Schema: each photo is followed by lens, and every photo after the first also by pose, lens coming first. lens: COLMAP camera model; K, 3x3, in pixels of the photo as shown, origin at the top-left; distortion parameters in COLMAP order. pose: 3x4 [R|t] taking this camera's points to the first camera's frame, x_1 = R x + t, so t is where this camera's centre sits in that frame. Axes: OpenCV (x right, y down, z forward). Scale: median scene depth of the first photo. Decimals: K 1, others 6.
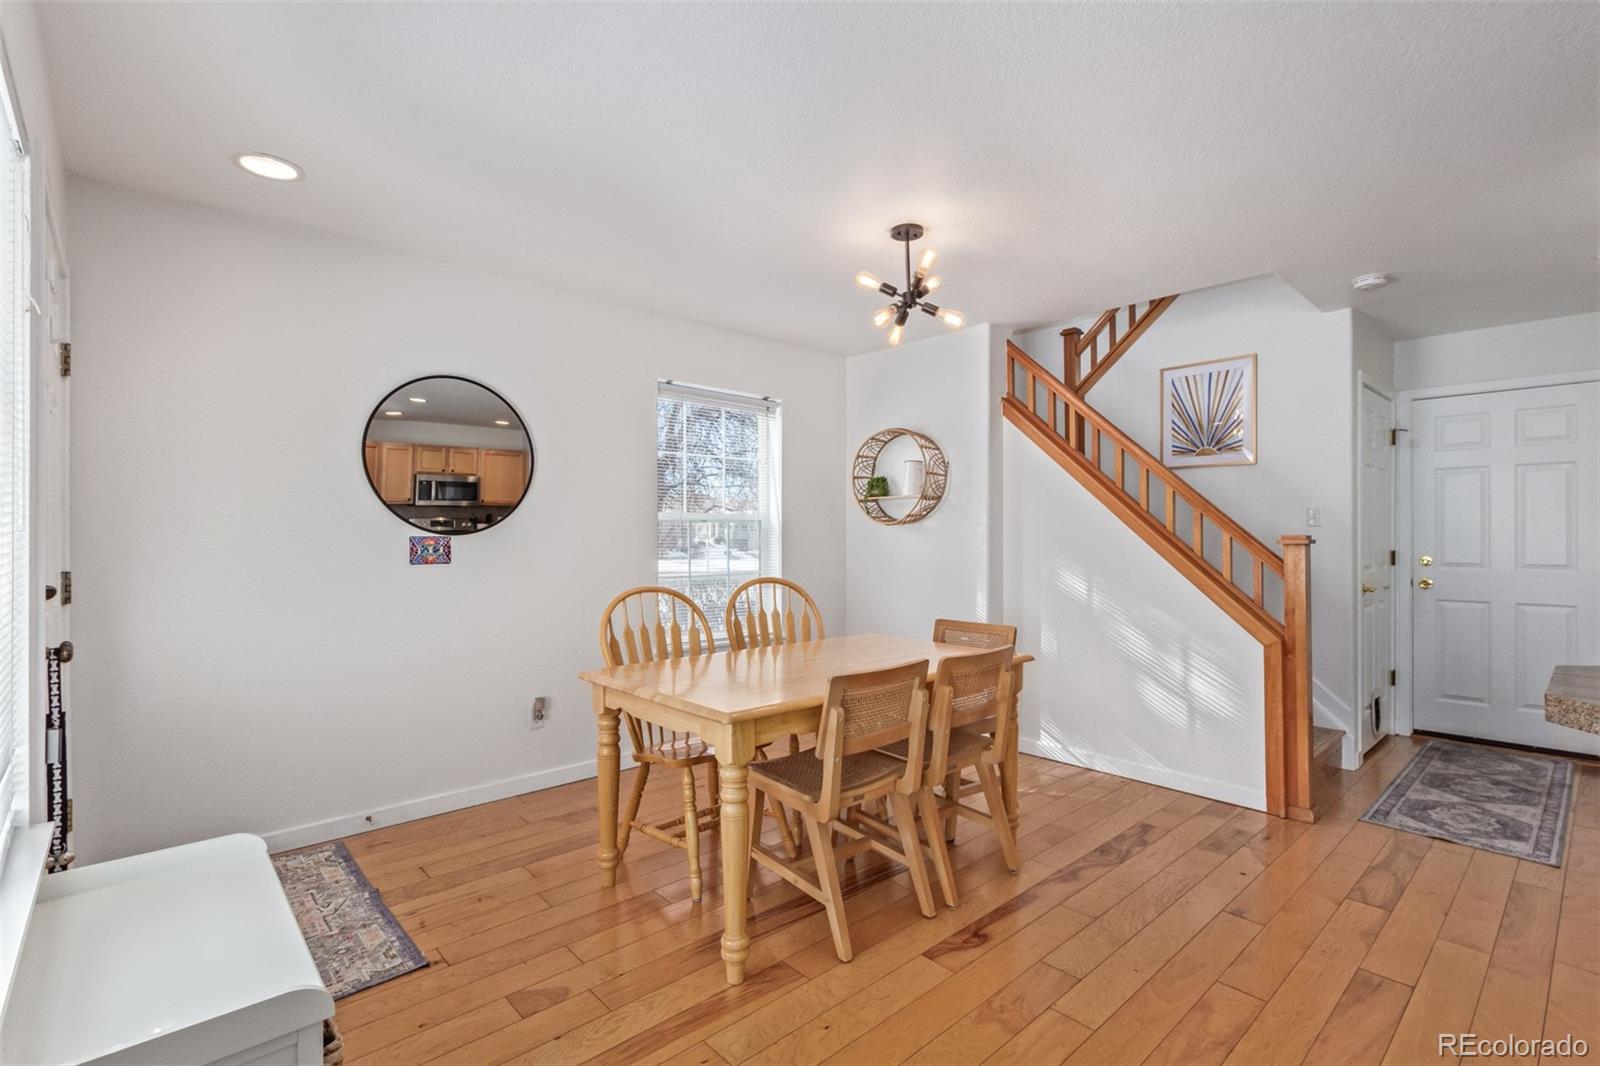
lens RADIAL K [[737.8, 0, 810.6], [0, 737.8, 533.1], [0, 0, 1]] dist [0.010220, -0.003666]
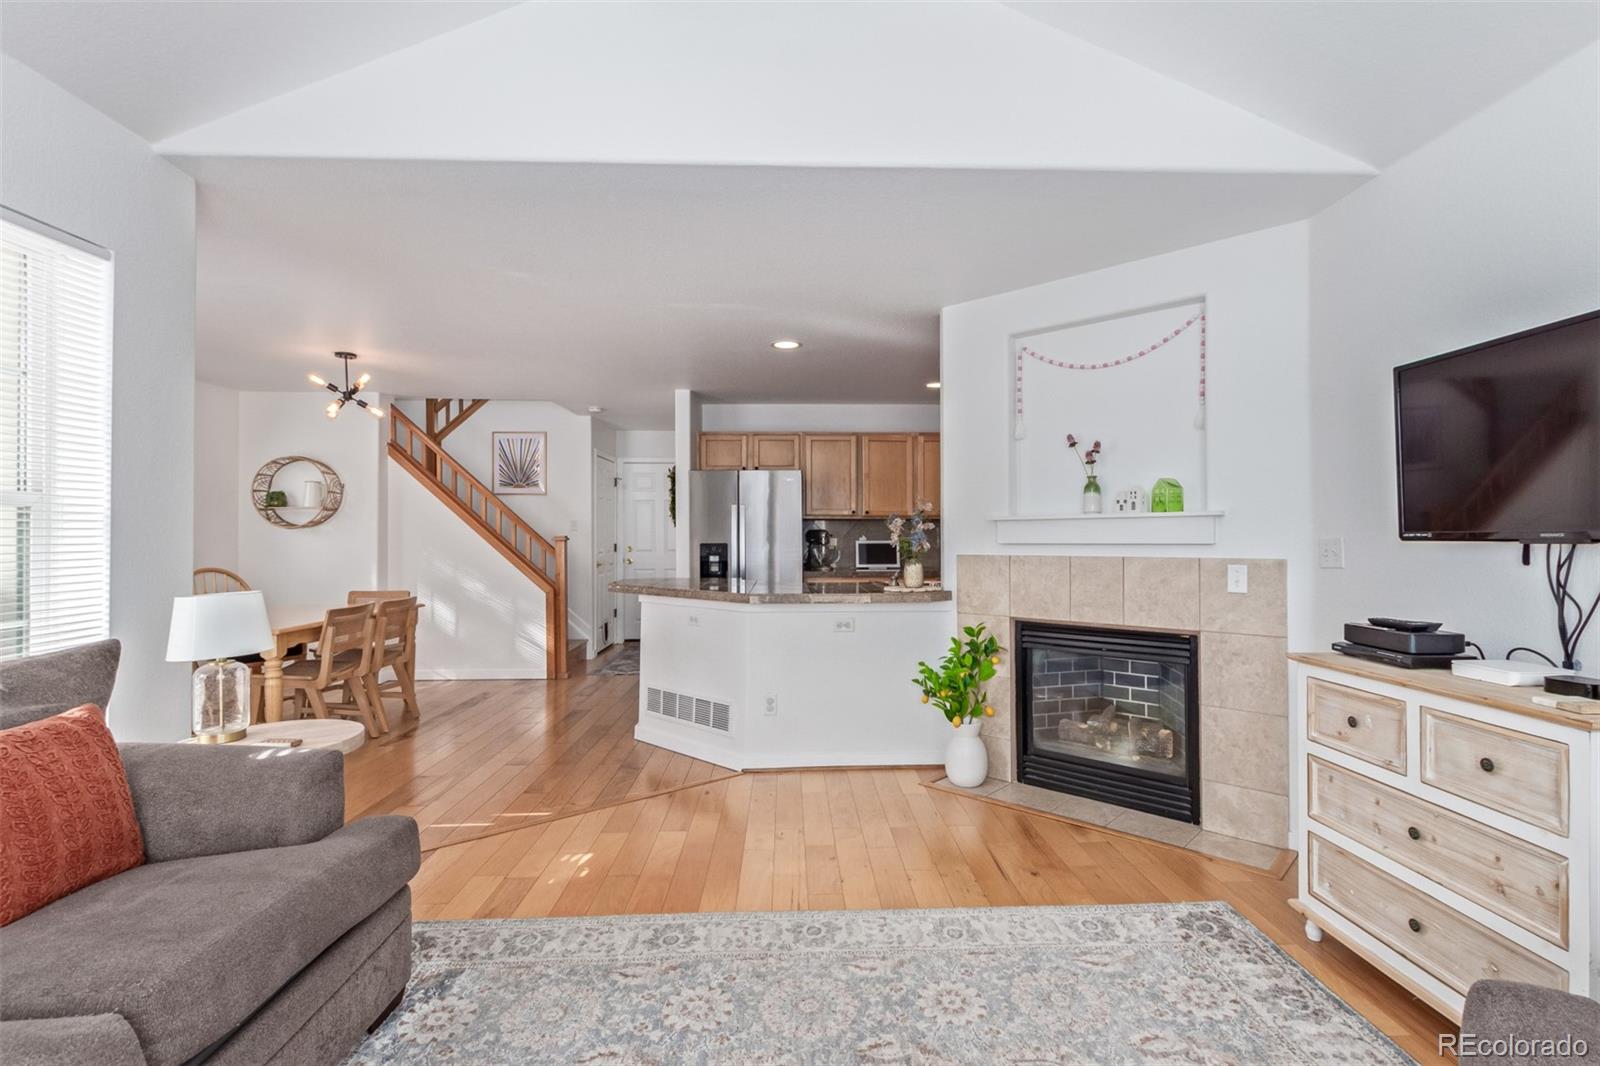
lens RADIAL K [[737.8, 0, 810.4], [0, 737.8, 530.5], [0, 0, 1]] dist [0.010220, -0.003666]
pose [[0.653910, 0.002675, 0.756568, -0.298628], [-0.000059, 0.999994, -0.003484, -0.003250], [-0.756572, 0.002233, 0.653906, -0.591583]]
